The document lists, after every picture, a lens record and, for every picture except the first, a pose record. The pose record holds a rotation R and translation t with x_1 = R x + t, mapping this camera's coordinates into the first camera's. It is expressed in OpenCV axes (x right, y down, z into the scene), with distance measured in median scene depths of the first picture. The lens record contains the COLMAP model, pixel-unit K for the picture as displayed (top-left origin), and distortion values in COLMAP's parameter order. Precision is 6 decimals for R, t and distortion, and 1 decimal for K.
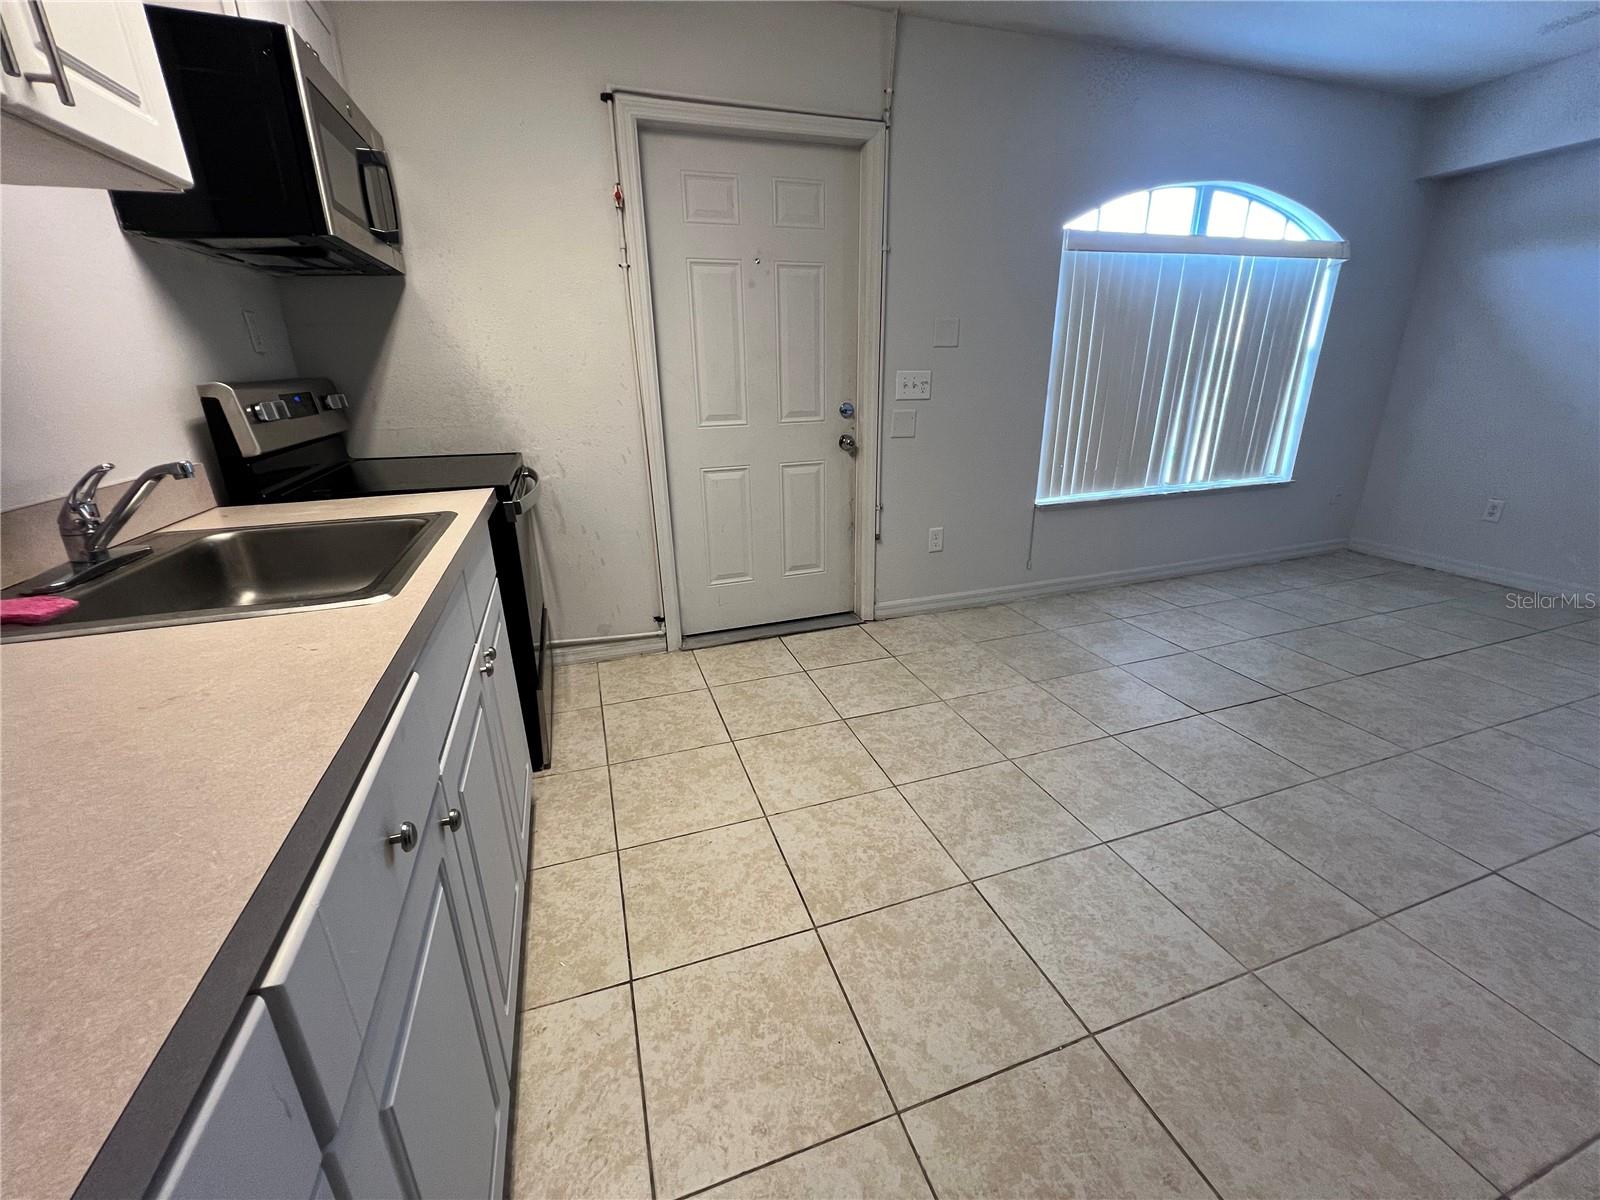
lens RADIAL K [[645.6, 0, 800.0], [0, 645.6, 591.1], [0, 0, 1]] dist [0.000439, -0.000622]
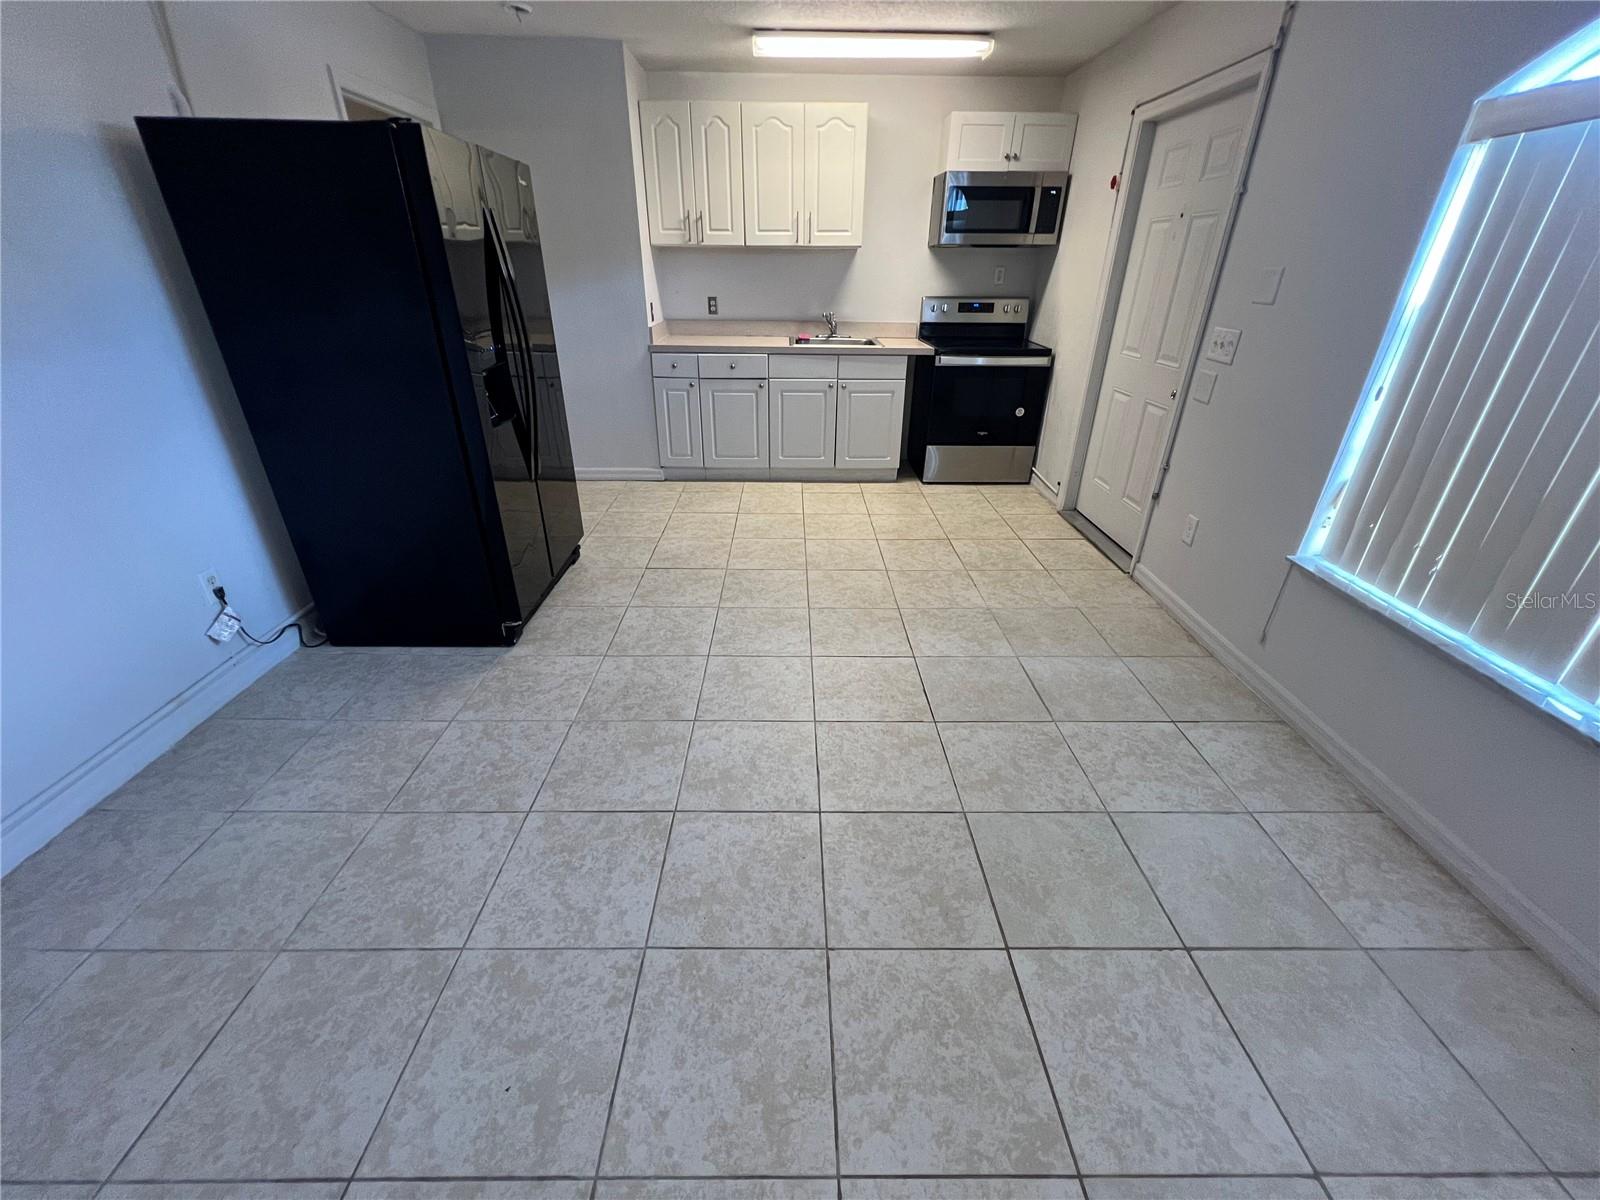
lens RADIAL K [[640.7, 0, 795.6], [0, 640.7, 596.2], [0, 0, 1]] dist [-0.000007, -0.000241]
pose [[-0.319036, 0.447444, -0.835470, 1.434237], [-0.315530, 0.781101, 0.538816, -0.385709], [0.893676, 0.435518, -0.108017, 0.820982]]
